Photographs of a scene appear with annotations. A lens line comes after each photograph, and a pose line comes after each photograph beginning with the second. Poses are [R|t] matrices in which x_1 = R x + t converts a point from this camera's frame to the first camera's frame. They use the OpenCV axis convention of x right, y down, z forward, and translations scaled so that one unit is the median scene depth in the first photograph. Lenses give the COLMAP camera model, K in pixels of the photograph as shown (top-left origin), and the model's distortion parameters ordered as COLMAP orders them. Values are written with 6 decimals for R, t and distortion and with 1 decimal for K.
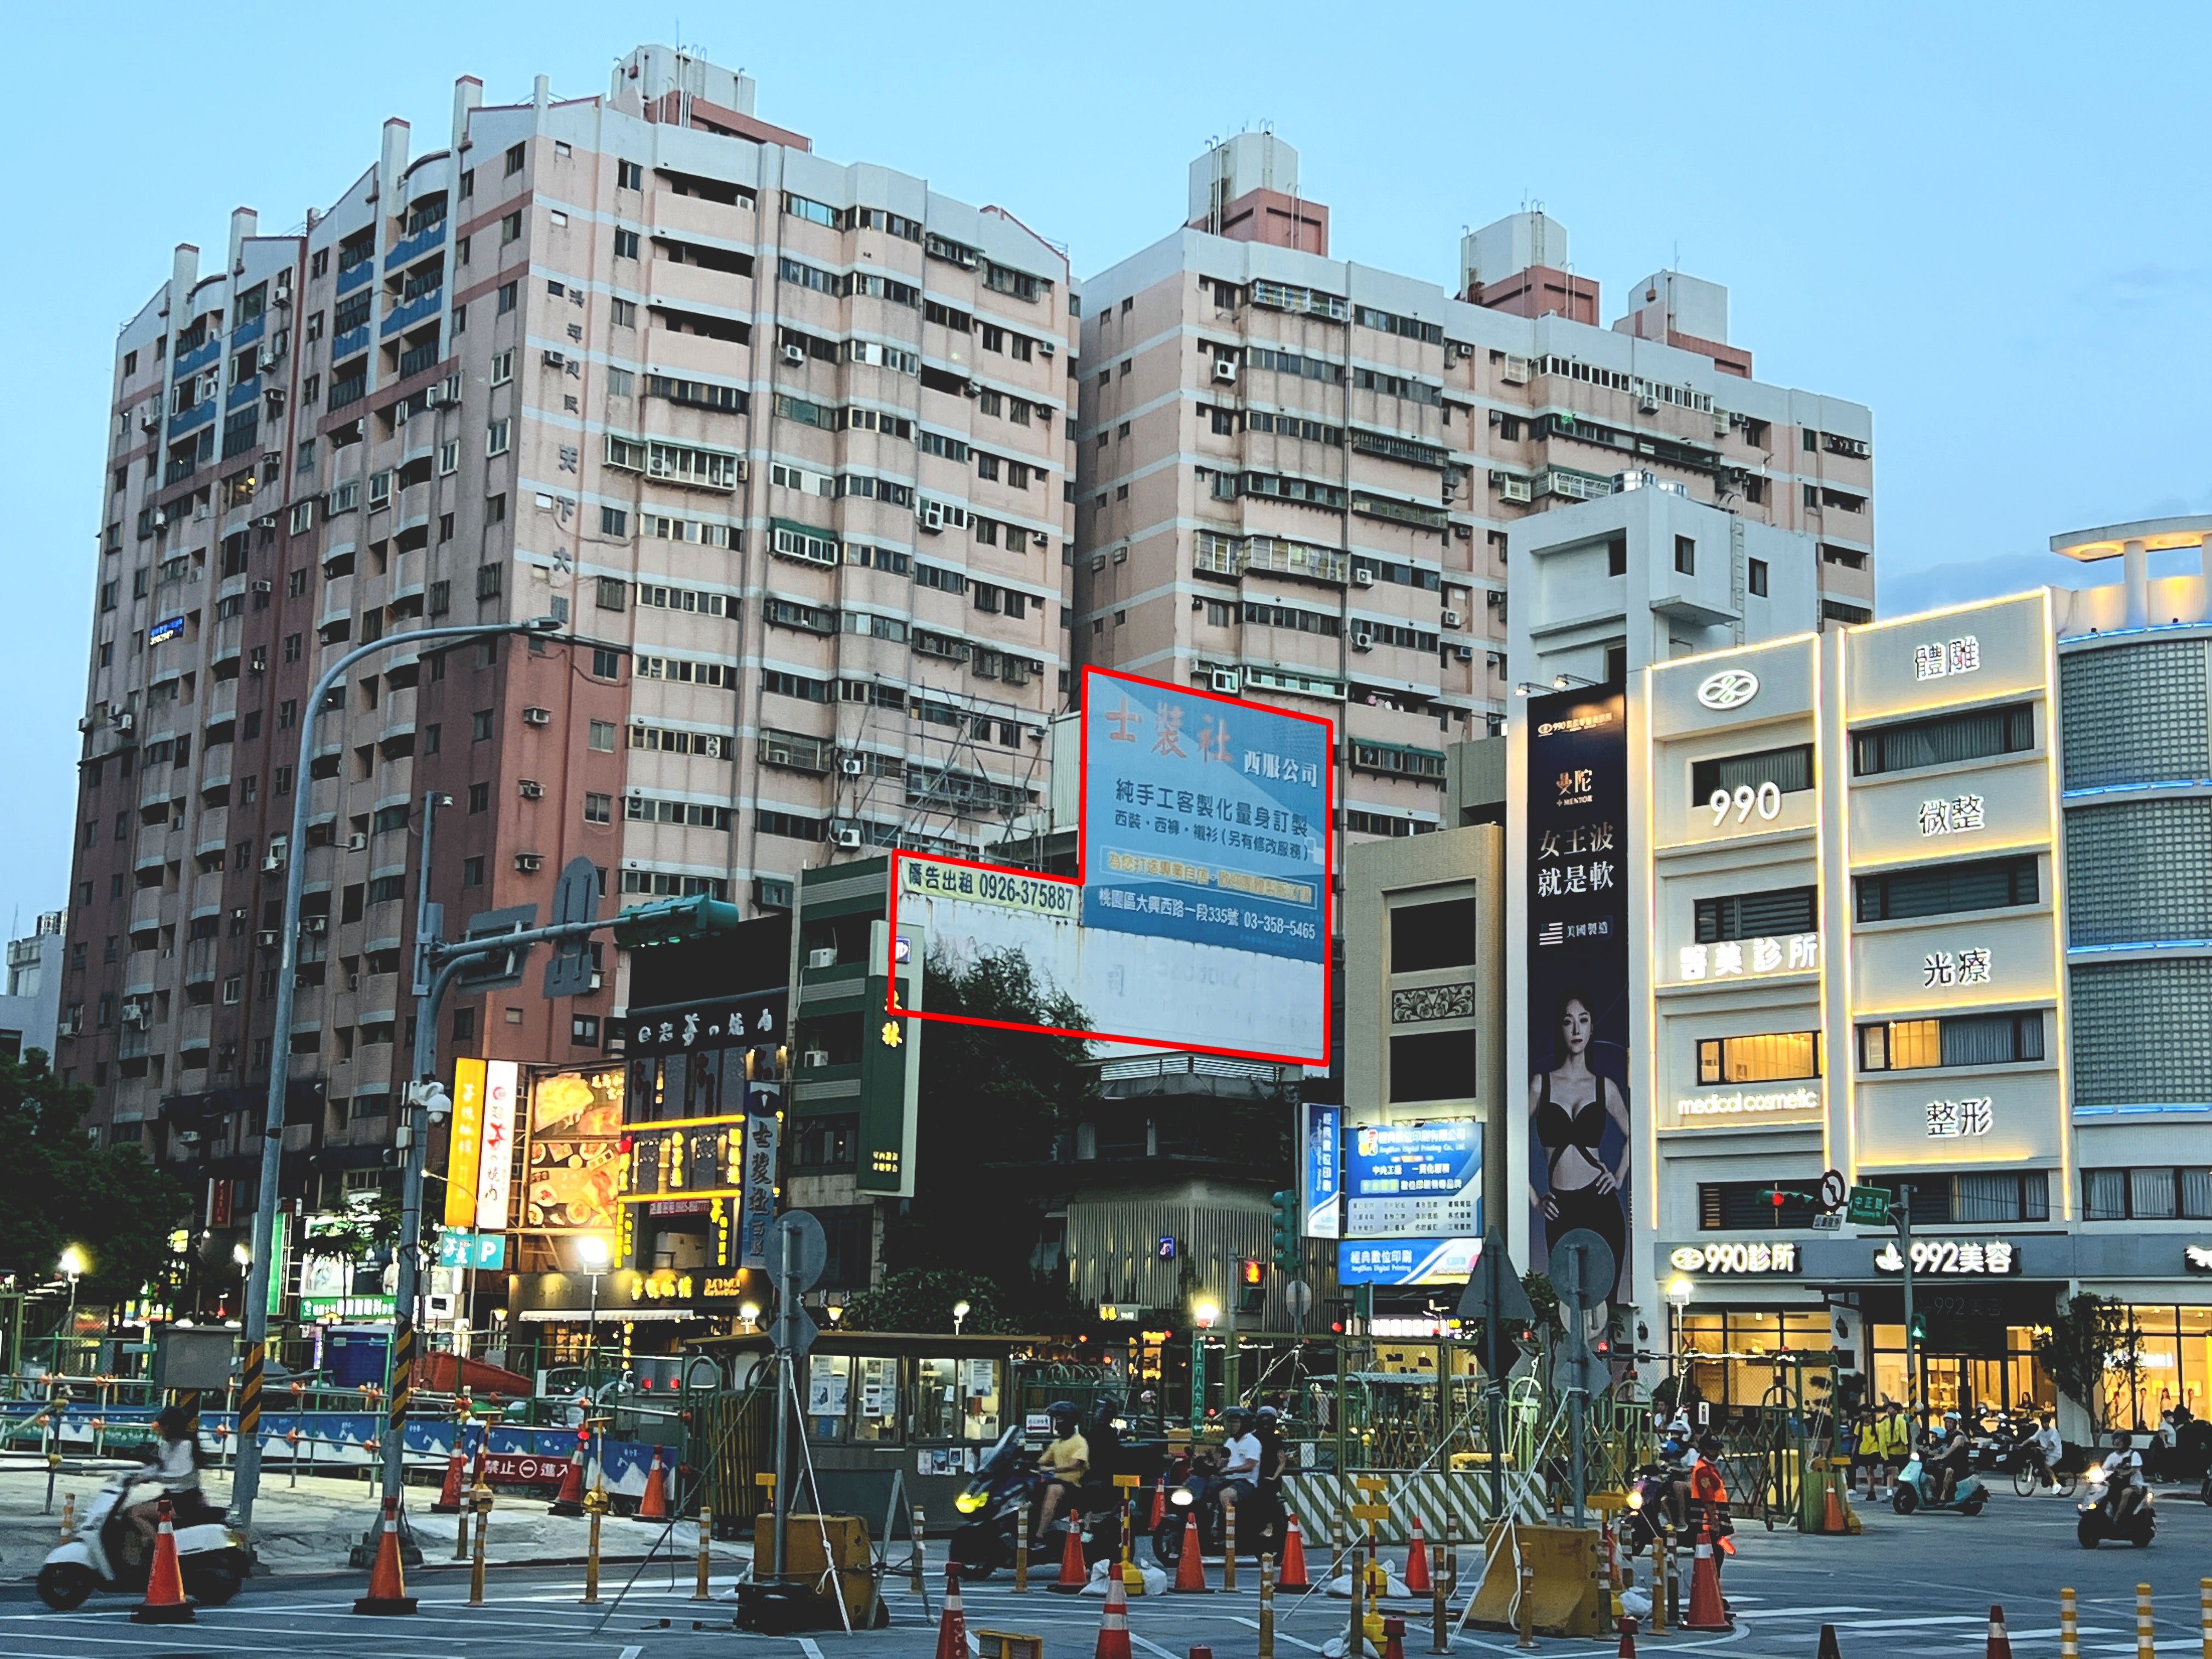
lens RADIAL K [[3005.1, 0, 1106.0], [0, 3005.1, 829.5], [0, 0, 1]] dist [0.218010, 0.002914]
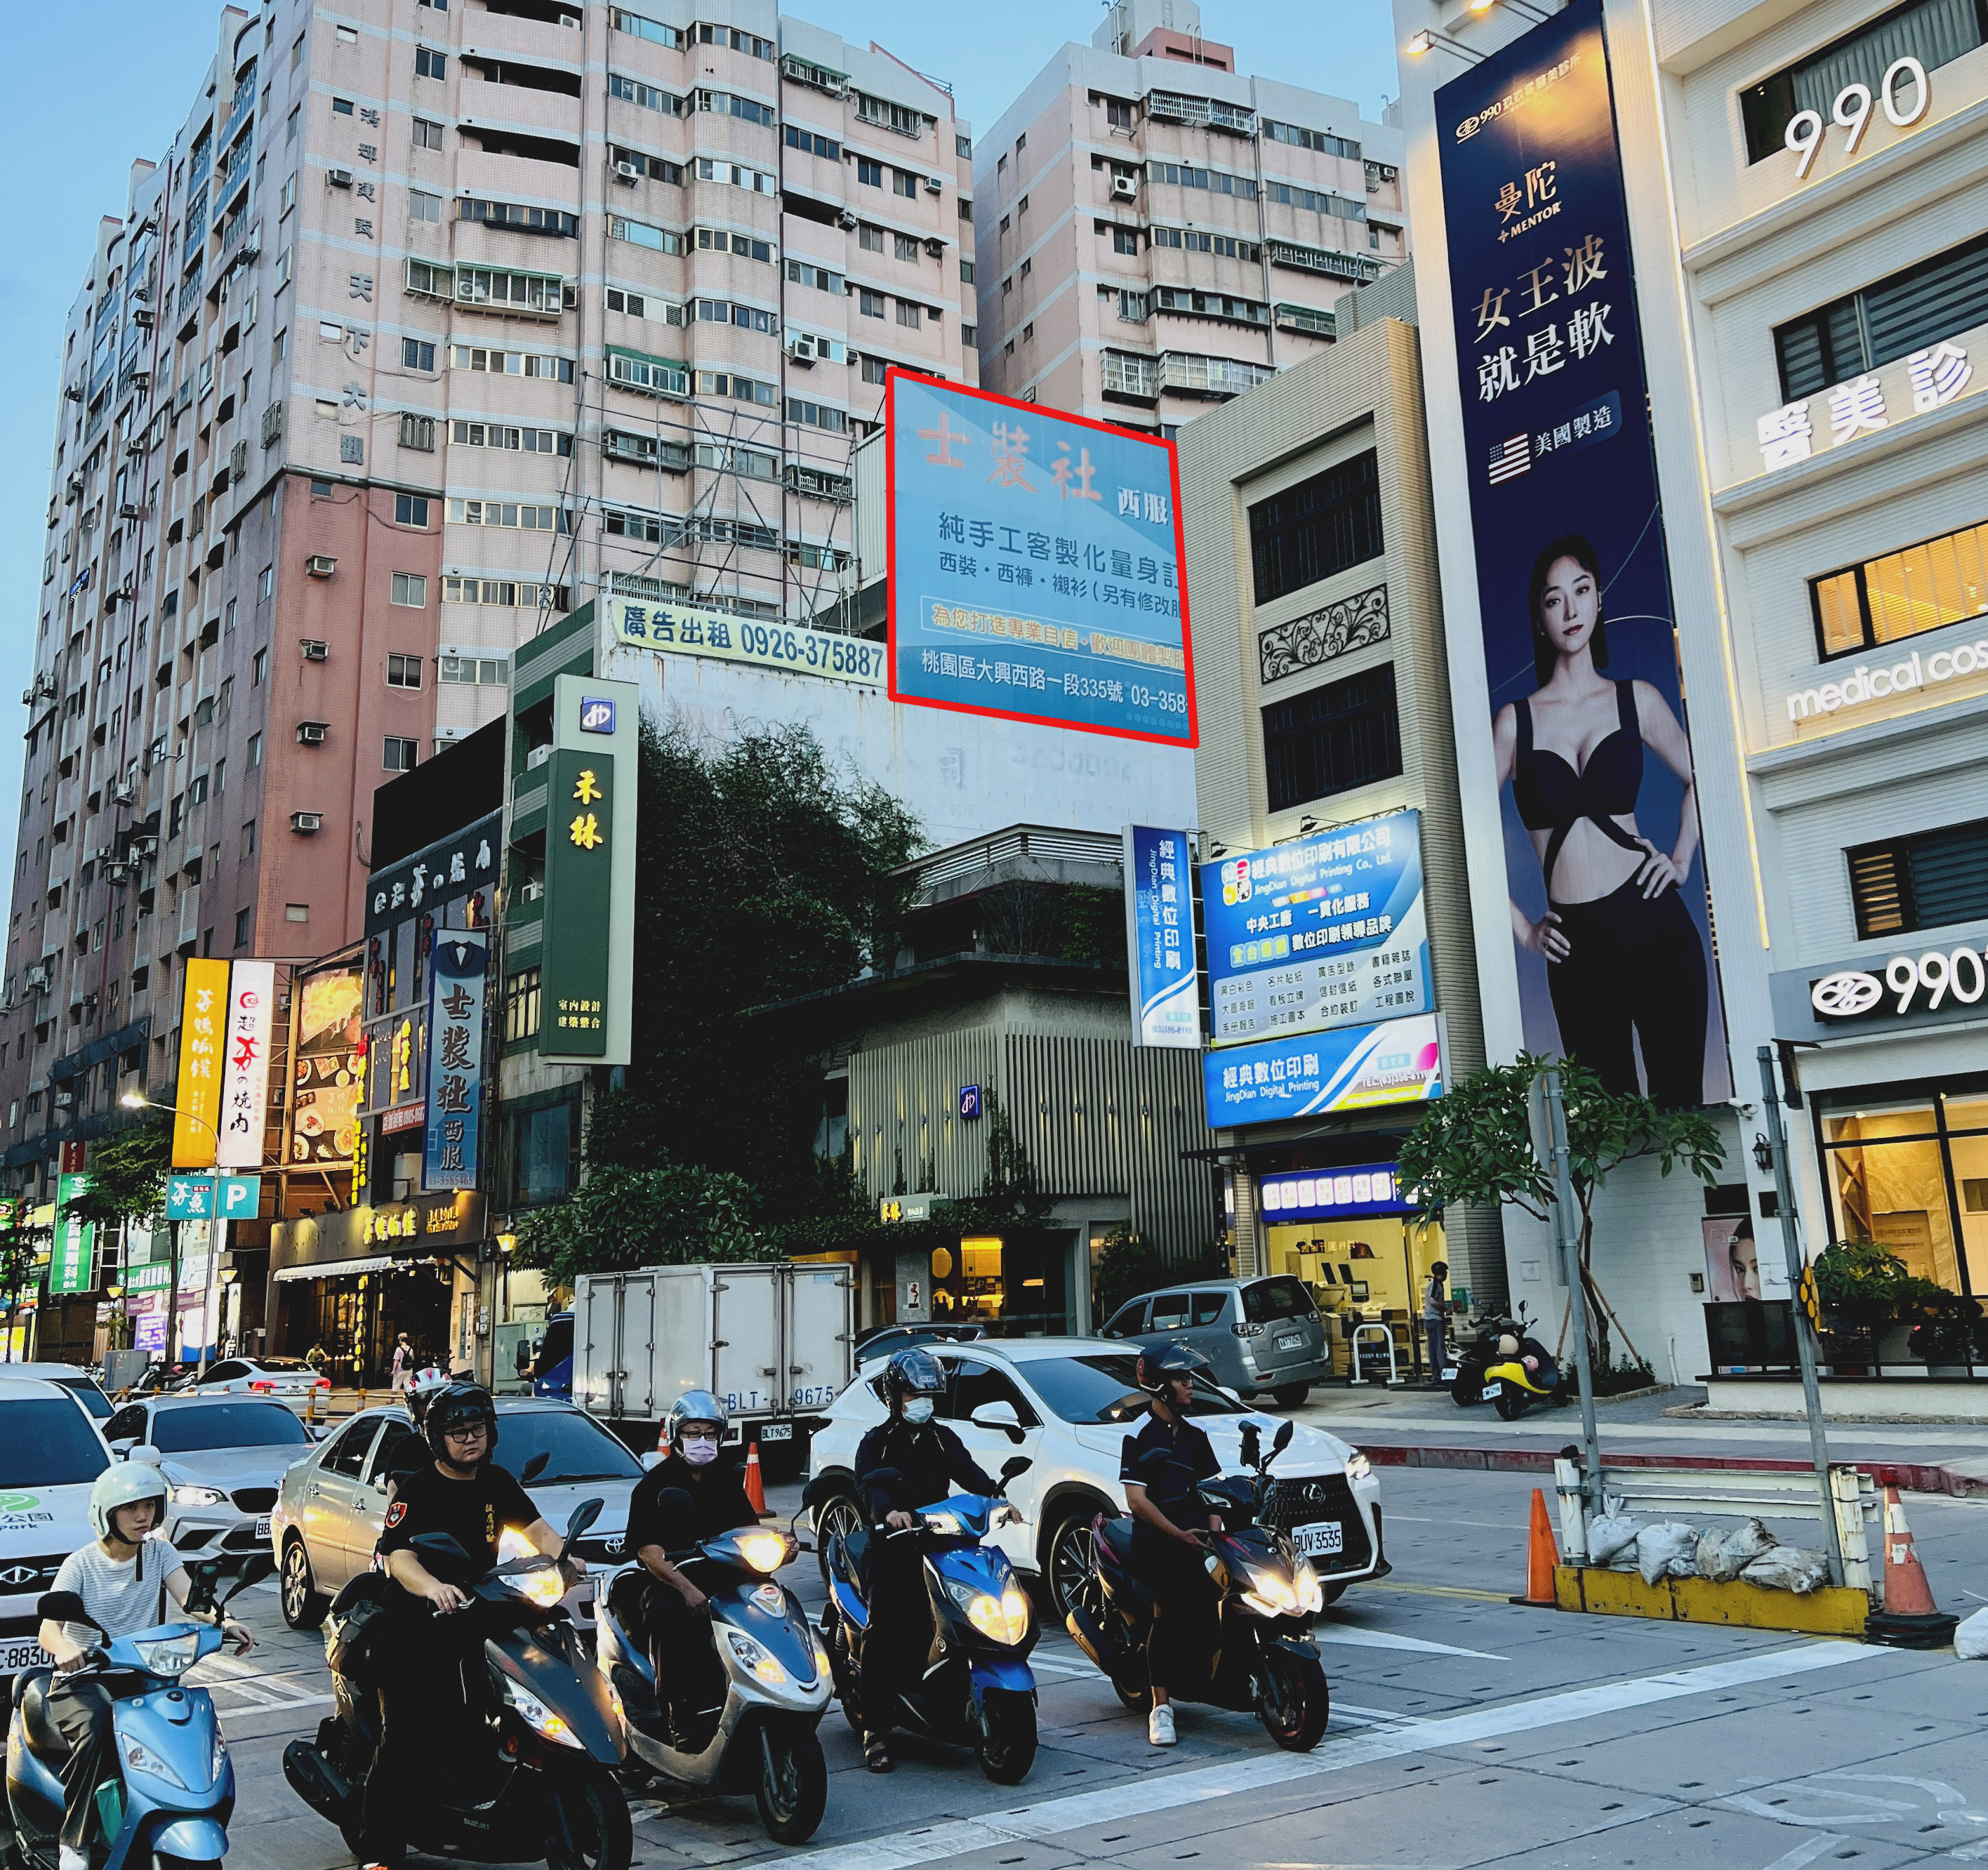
lens RADIAL K [[2103.8, 0, 1062.4], [0, 2103.8, 704.1], [0, 0, 1]] dist [0.213689, -0.589266]
pose [[0.993643, -0.086390, -0.072179, 0.066152], [0.079318, 0.992246, -0.095687, 0.081756], [0.079885, 0.089353, 0.992791, 0.447094]]
